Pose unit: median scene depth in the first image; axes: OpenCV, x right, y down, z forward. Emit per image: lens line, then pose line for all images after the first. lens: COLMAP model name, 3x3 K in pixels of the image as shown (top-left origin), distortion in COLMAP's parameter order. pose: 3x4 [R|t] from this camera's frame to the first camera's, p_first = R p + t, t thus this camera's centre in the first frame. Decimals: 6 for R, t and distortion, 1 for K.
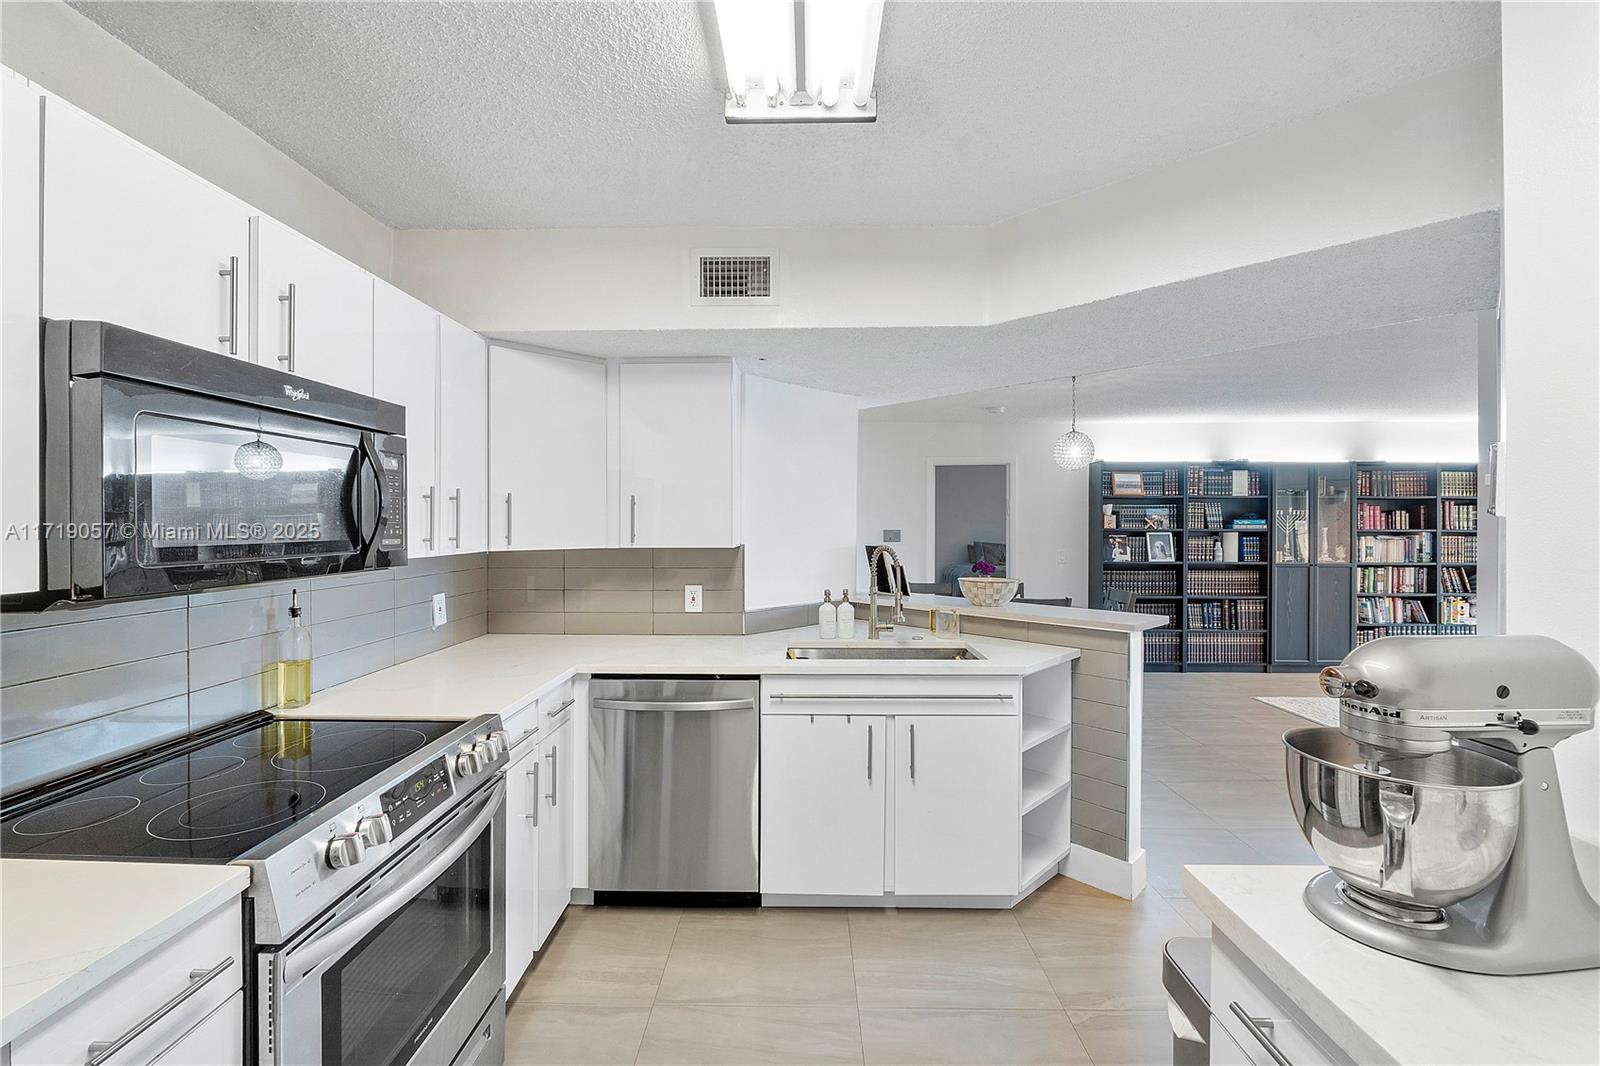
lens RADIAL K [[681.9, 0, 788.7], [0, 681.9, 521.5], [0, 0, 1]] dist [-0.003335, -0.000346]
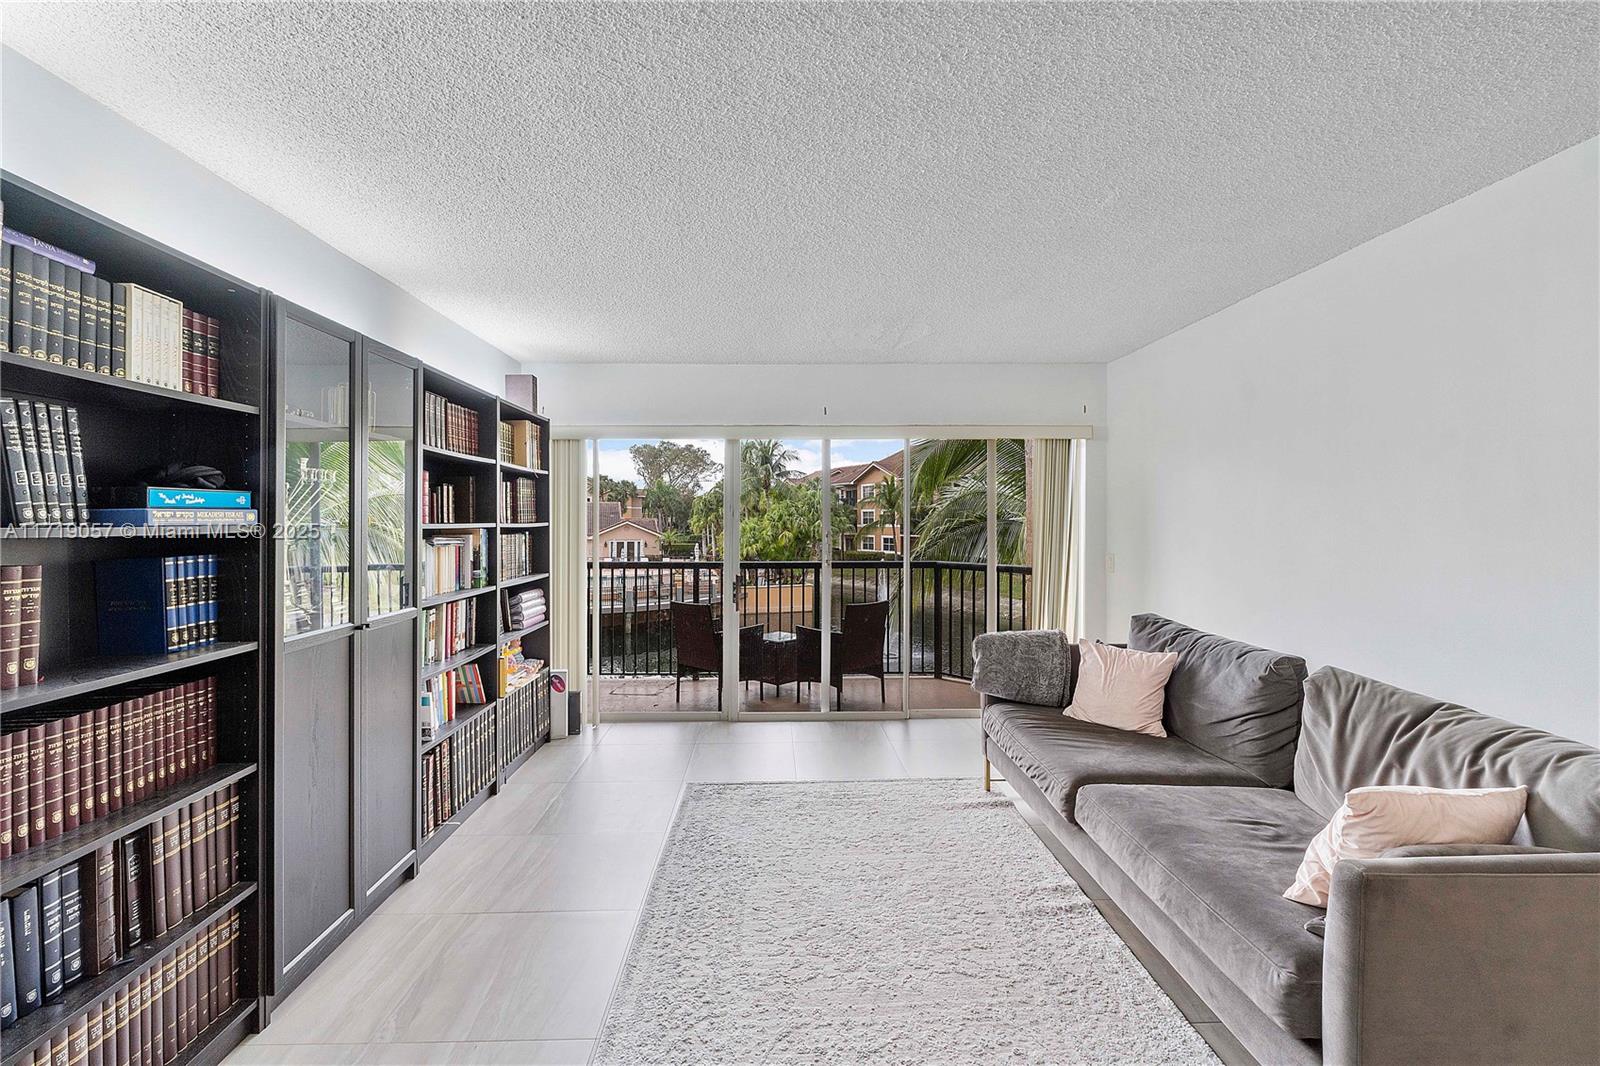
lens RADIAL K [[681.9, 0, 794.4], [0, 681.9, 519.8], [0, 0, 1]] dist [-0.003335, -0.000346]
pose [[-0.035680, -0.002492, 0.999360, 0.408043], [0.000699, 0.999997, 0.002518, 0.008179], [-0.999363, 0.000789, -0.035678, 0.778539]]
